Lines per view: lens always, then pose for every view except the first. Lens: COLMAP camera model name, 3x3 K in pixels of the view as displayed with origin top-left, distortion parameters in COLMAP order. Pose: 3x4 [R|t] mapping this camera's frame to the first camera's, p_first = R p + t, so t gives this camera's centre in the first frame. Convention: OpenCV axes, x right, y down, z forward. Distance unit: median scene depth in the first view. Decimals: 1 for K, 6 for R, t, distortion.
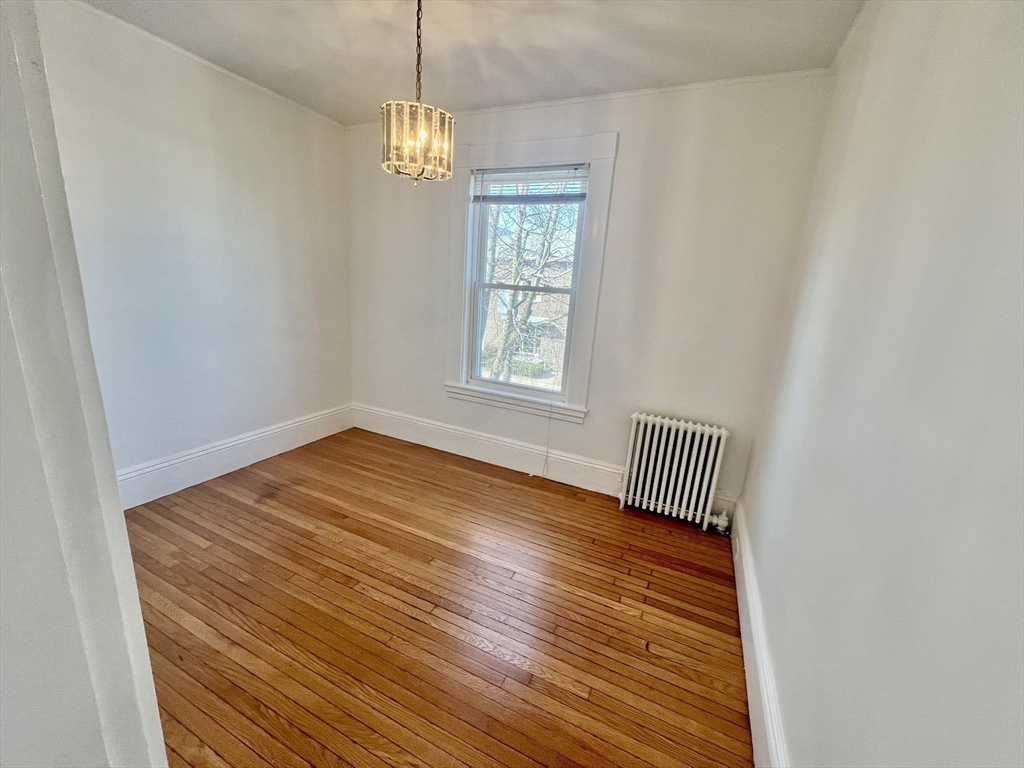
lens RADIAL K [[409.0, 0, 512.6], [0, 409.0, 386.5], [0, 0, 1]] dist [-0.001771, 0.000403]
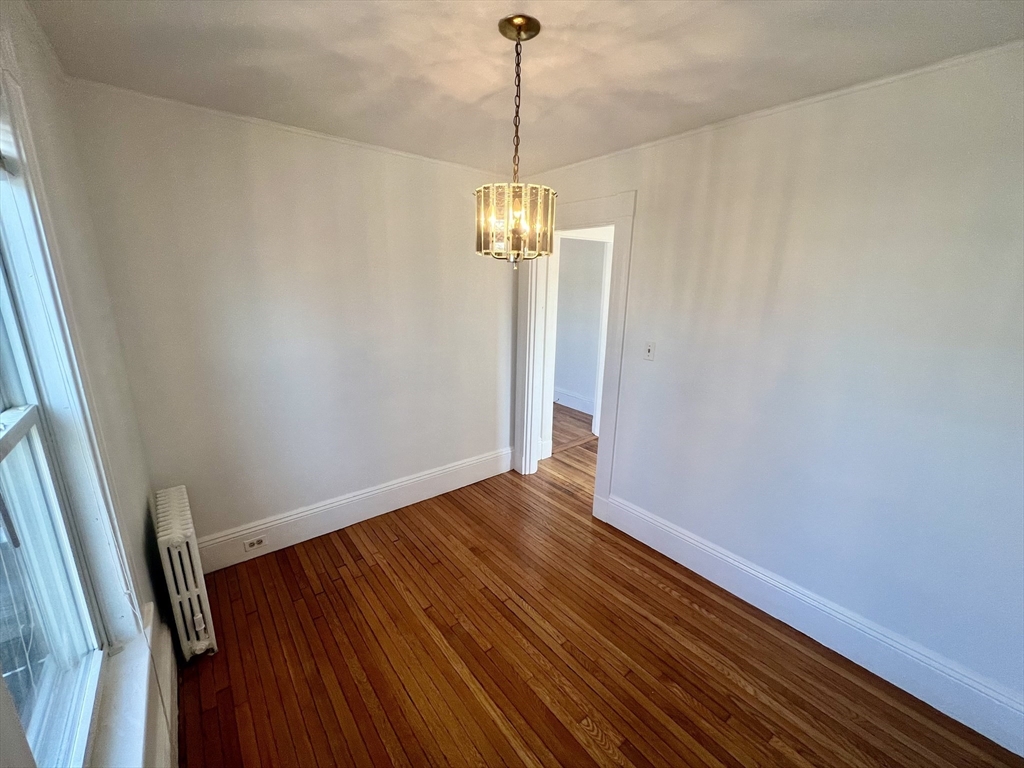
lens RADIAL K [[411.3, 0, 511.8], [0, 411.3, 385.4], [0, 0, 1]] dist [-0.001599, 0.000542]
pose [[-0.892823, -0.191101, 0.407857, -0.573236], [0.029412, 0.878859, 0.476174, -0.616669], [-0.449446, 0.437135, -0.779045, 1.613662]]
